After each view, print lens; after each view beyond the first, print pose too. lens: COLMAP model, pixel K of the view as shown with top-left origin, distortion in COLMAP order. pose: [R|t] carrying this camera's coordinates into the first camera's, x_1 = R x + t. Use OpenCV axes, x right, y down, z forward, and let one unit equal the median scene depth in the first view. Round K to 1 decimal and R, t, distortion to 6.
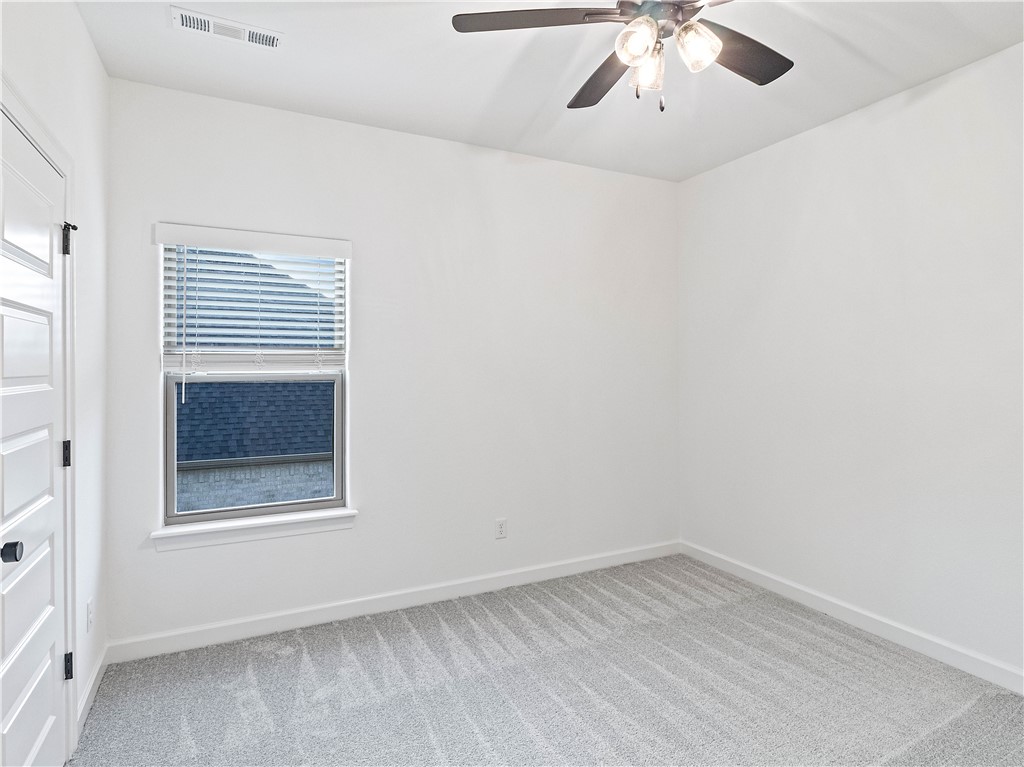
lens RADIAL K [[596.9, 0, 512.0], [0, 596.9, 383.5], [0, 0, 1]] dist [-0.000603, -0.001183]
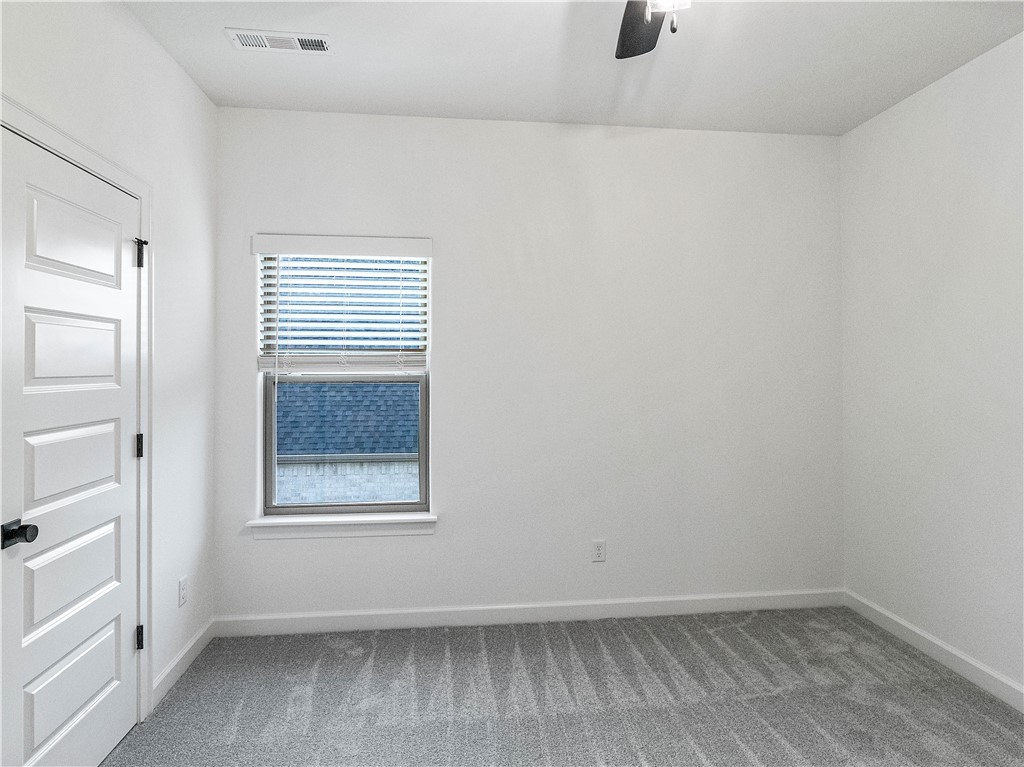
lens RADIAL K [[602.9, 0, 513.2], [0, 602.9, 377.6], [0, 0, 1]] dist [0.000705, -0.002658]
pose [[0.934601, 0.008341, -0.355600, 0.211312], [-0.012327, 0.999884, -0.008944, -0.005520], [0.355484, 0.012742, 0.934596, 0.134695]]
